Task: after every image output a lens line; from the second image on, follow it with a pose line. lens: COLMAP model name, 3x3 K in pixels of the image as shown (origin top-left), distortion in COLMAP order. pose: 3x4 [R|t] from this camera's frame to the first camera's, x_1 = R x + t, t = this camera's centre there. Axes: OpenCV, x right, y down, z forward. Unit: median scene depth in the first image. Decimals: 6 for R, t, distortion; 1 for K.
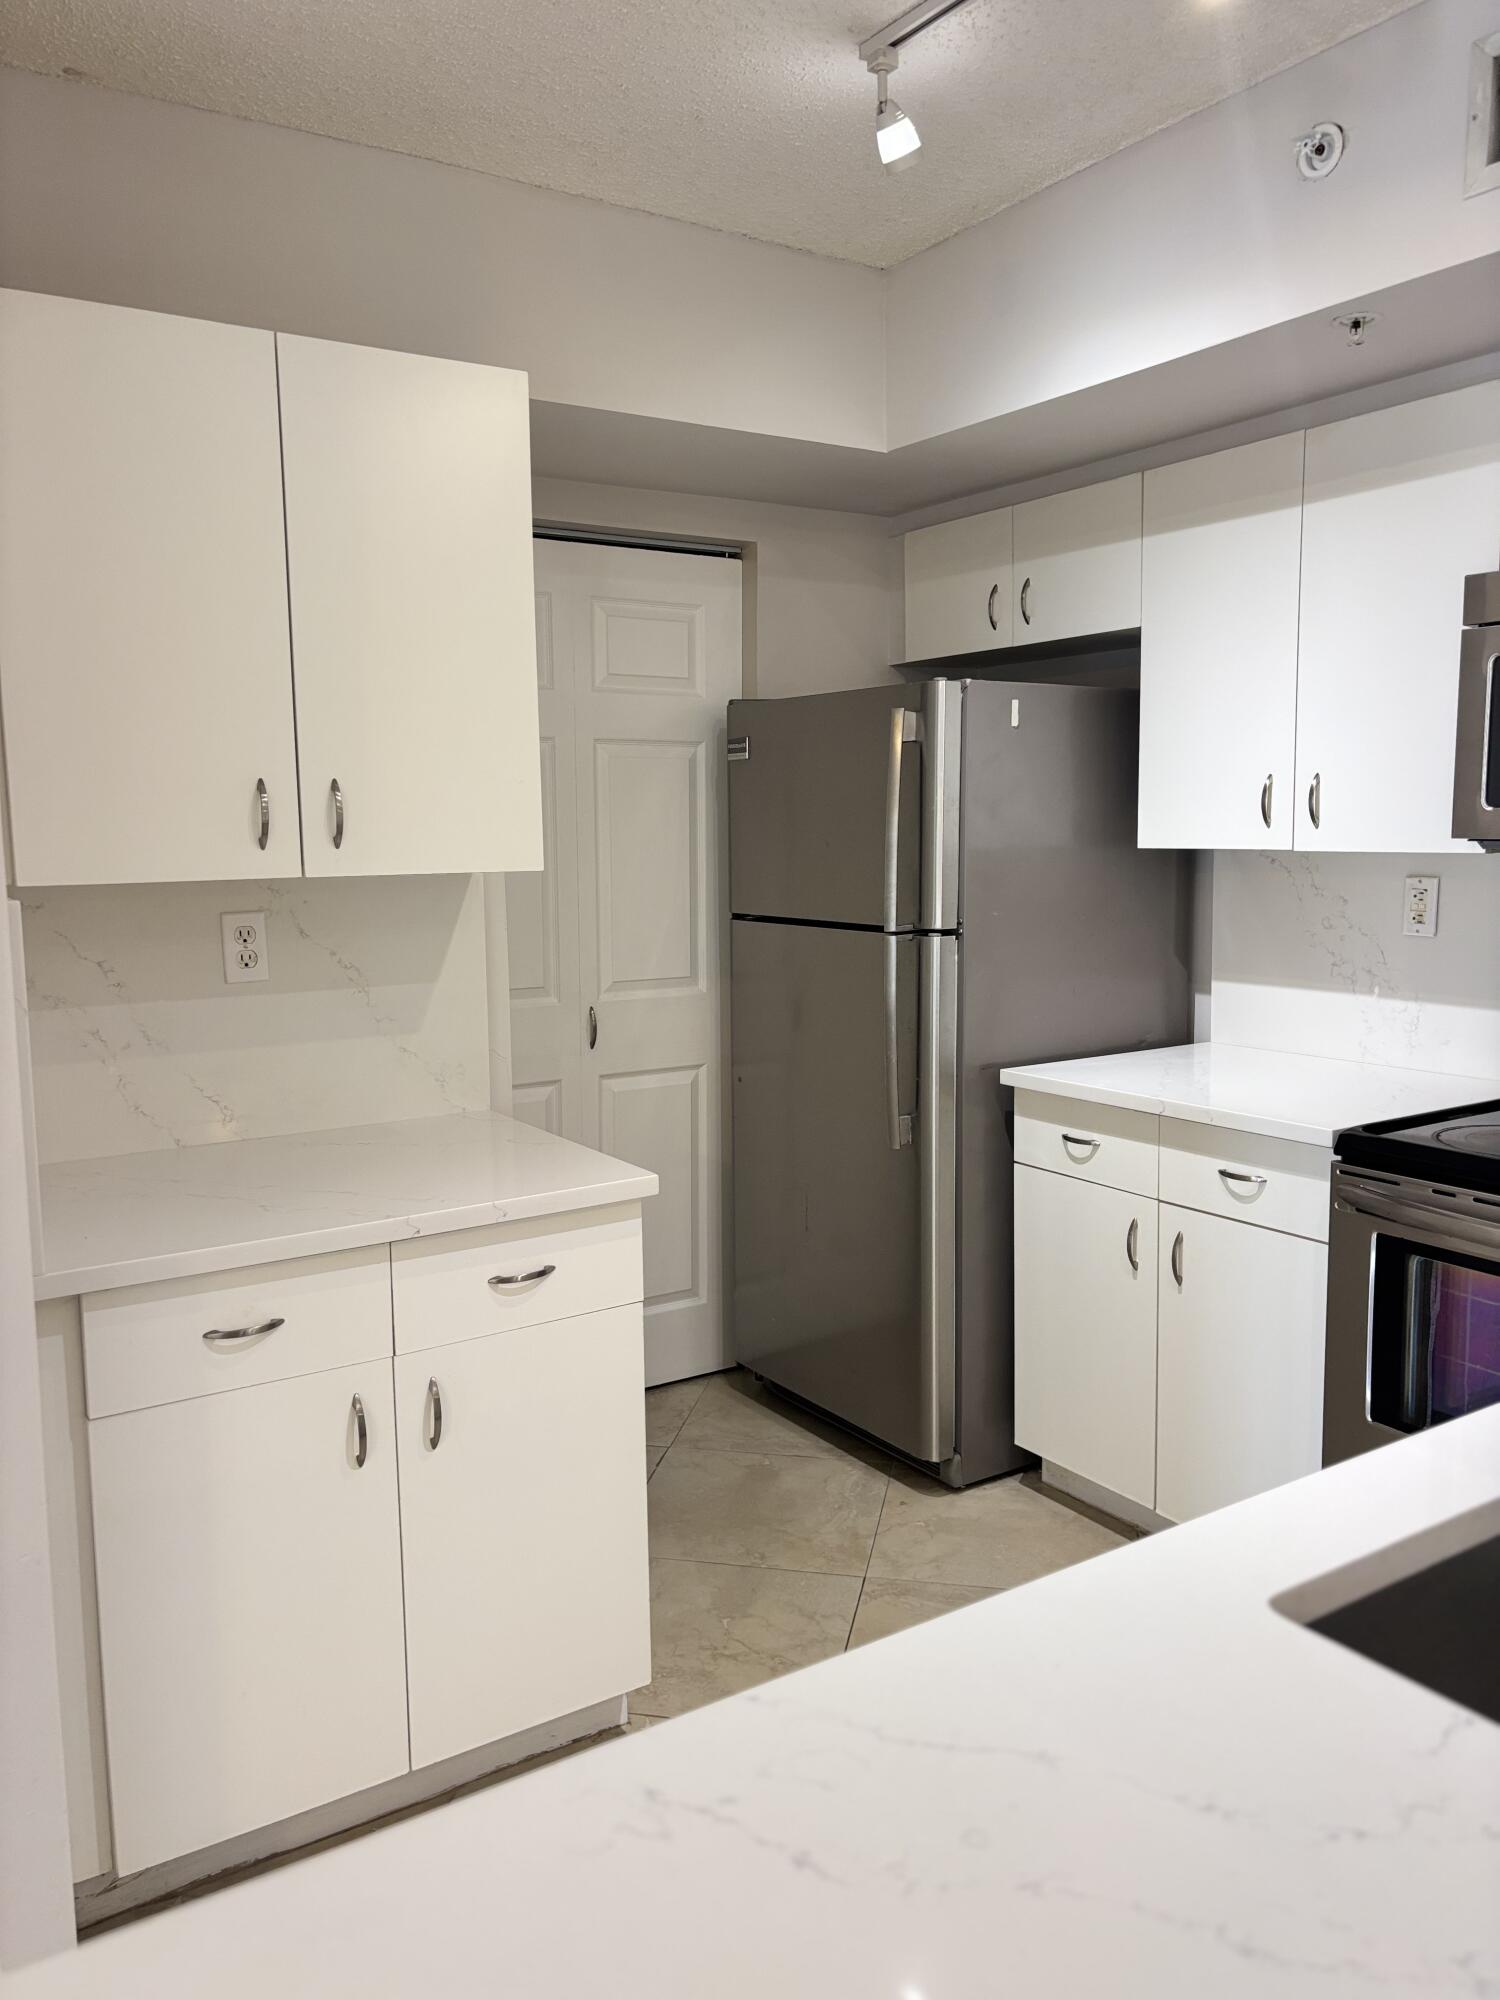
lens RADIAL K [[1517.5, 0, 745.4], [0, 1517.5, 1004.4], [0, 0, 1]] dist [0.045107, -0.047910]
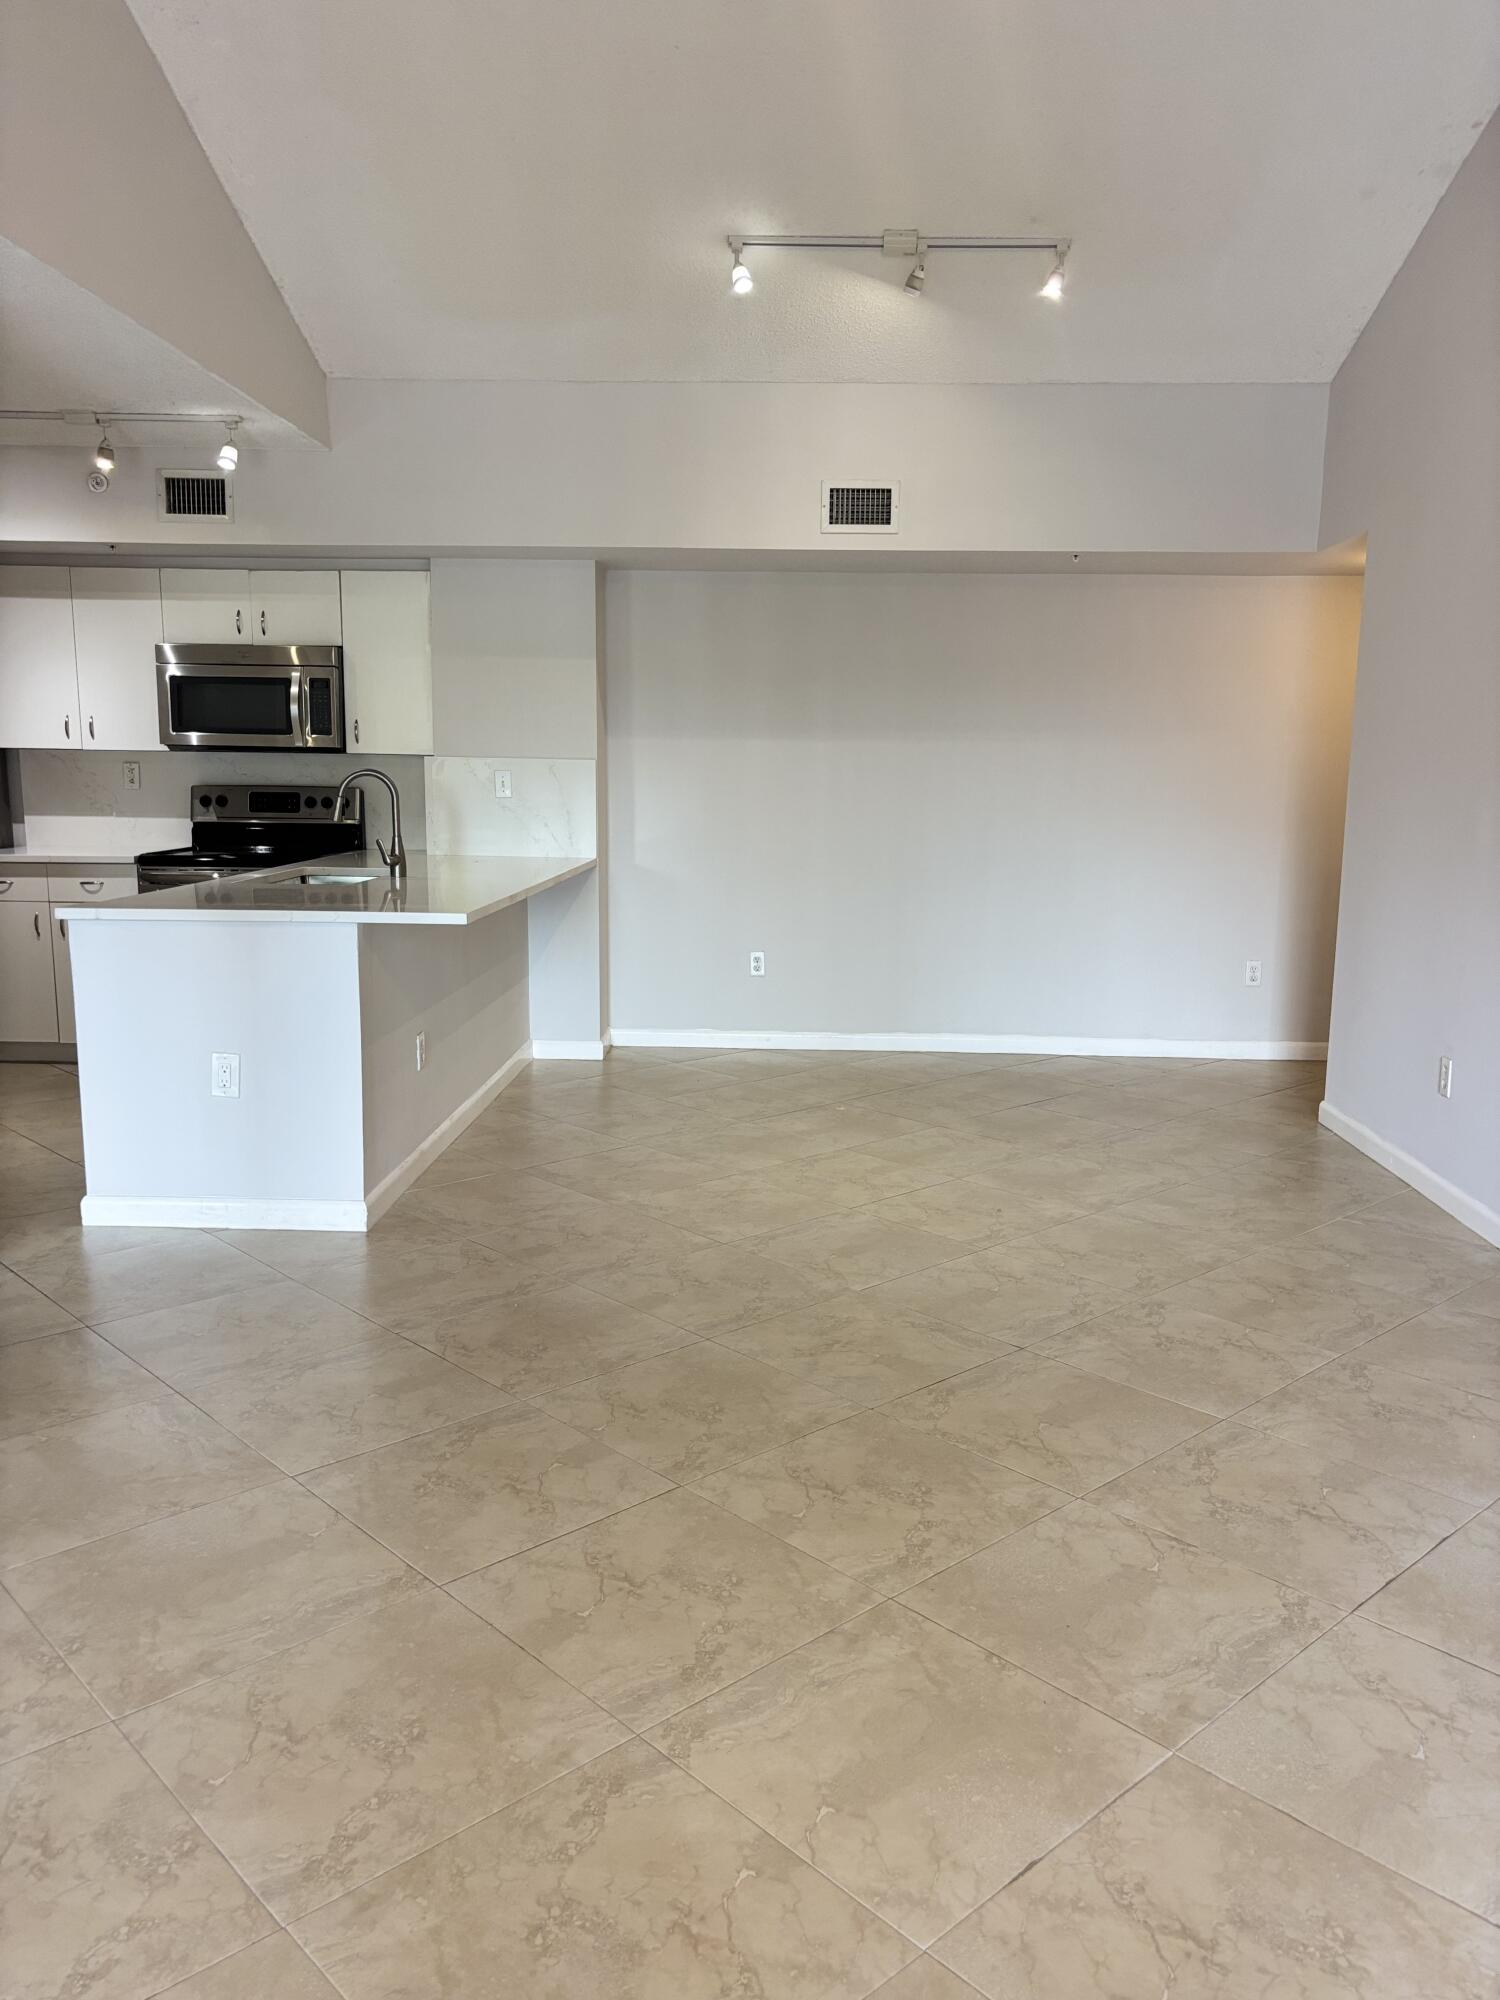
lens RADIAL K [[1520.1, 0, 747.5], [0, 1520.1, 1012.7], [0, 0, 1]] dist [0.101771, -0.116585]
pose [[0.578596, -0.110298, 0.808122, -0.959095], [0.082072, 0.993658, 0.076859, 0.192084], [-0.811475, 0.021854, 0.583979, -1.131900]]
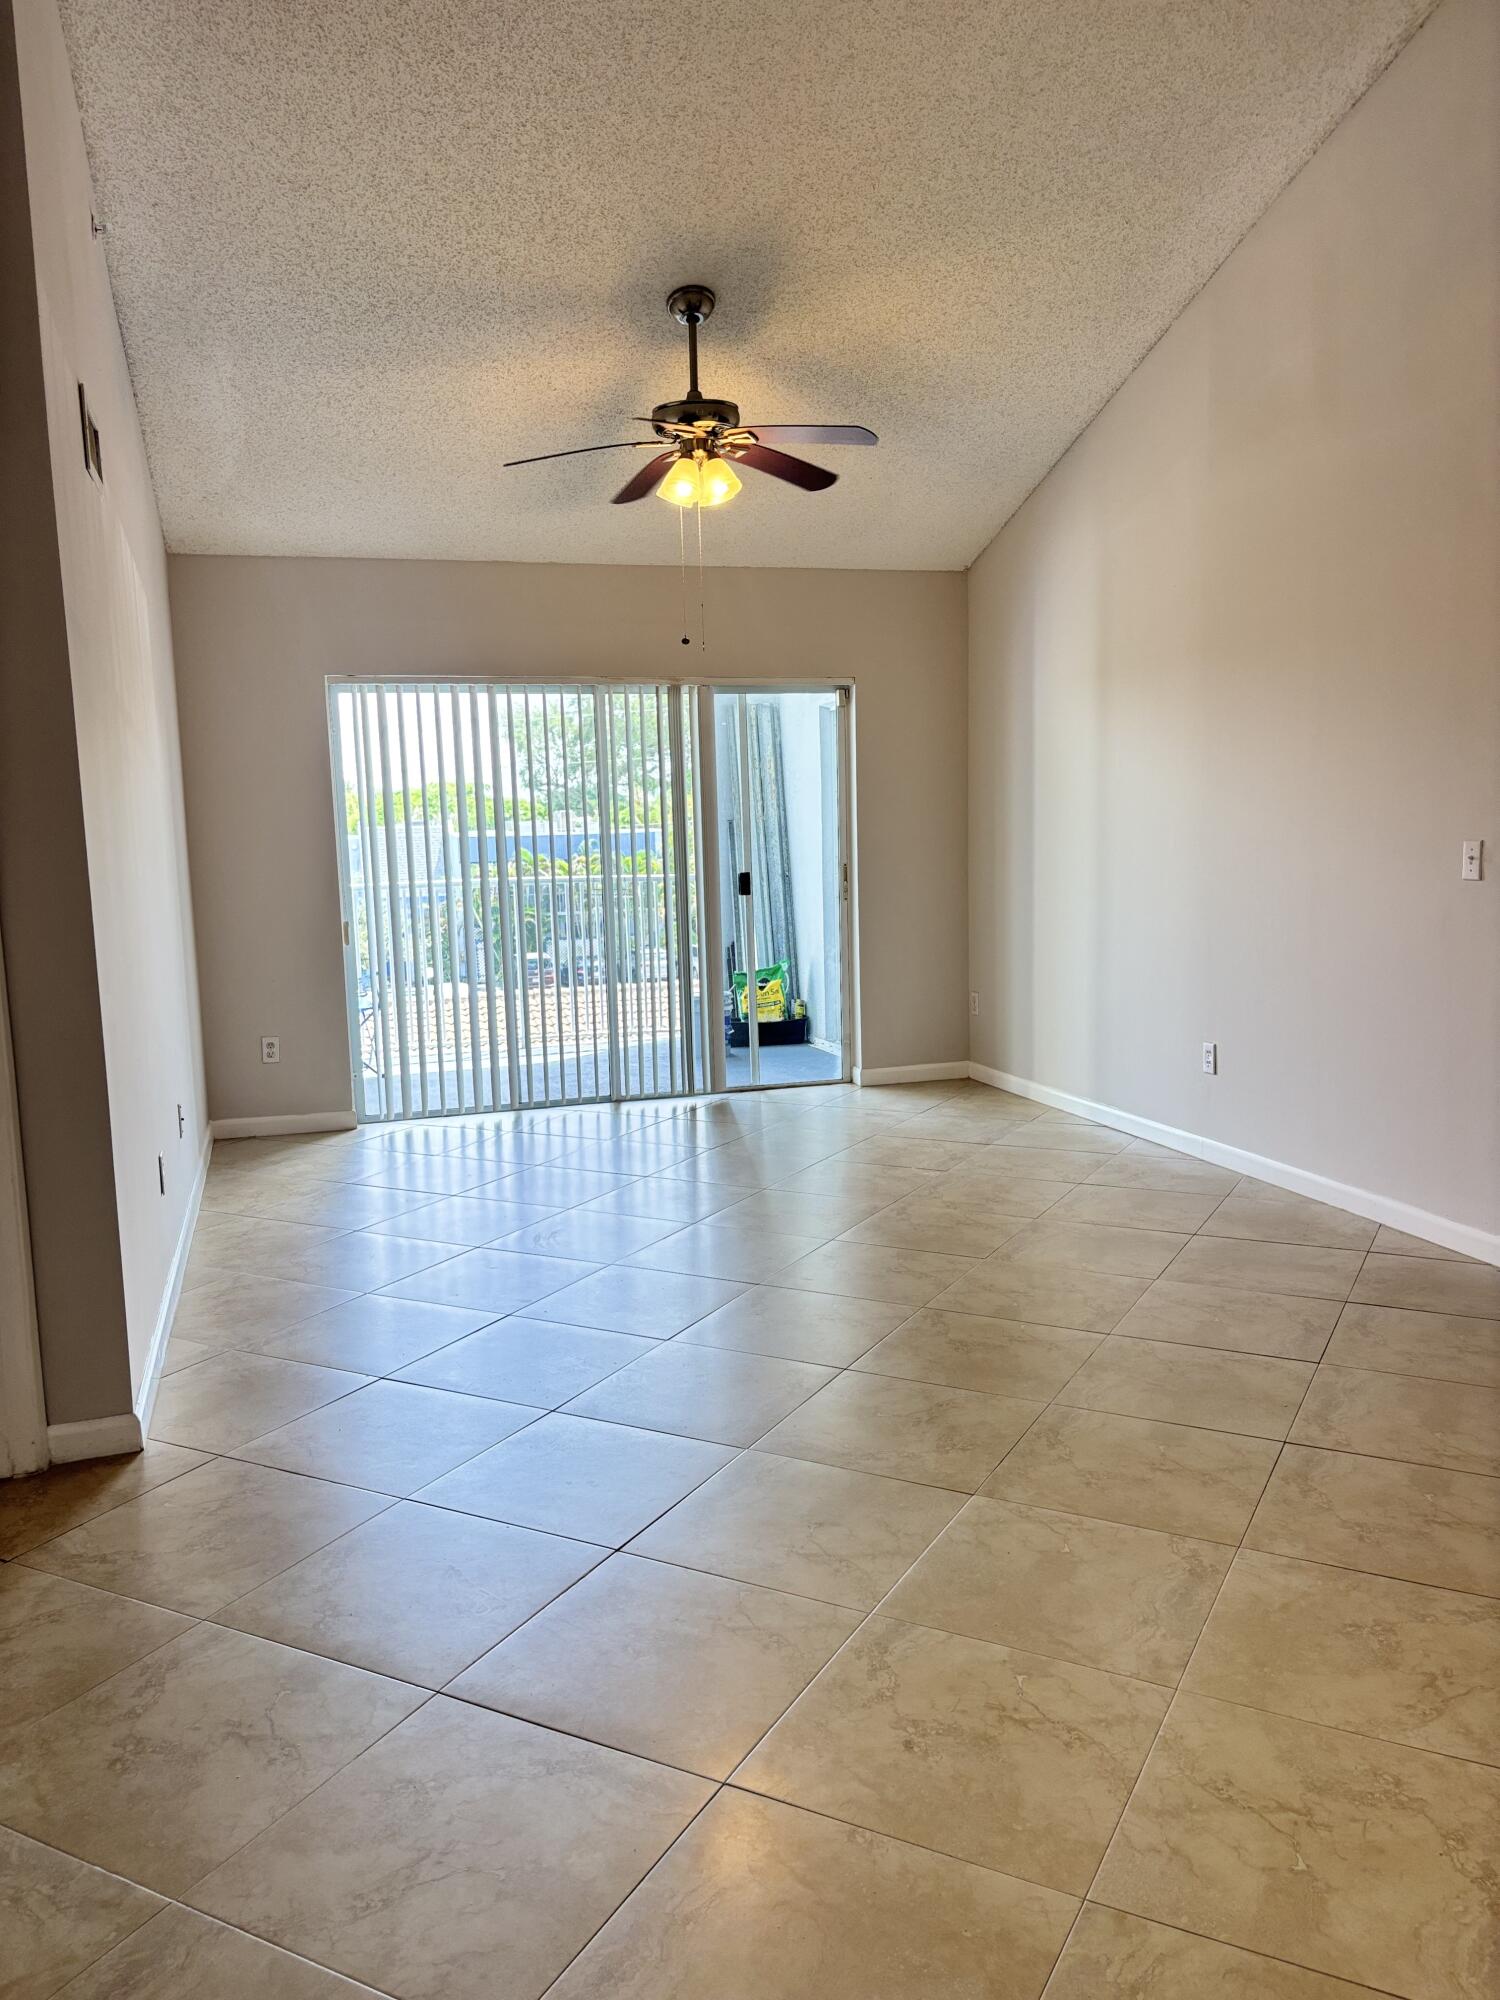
lens RADIAL K [[1517.5, 0, 745.4], [0, 1517.5, 1004.4], [0, 0, 1]] dist [0.045107, -0.047910]
pose [[-0.279353, 0.135581, -0.950568, 1.109863], [-0.088256, 0.982164, 0.166024, 0.058489], [0.956124, 0.130273, -0.262405, -0.353555]]
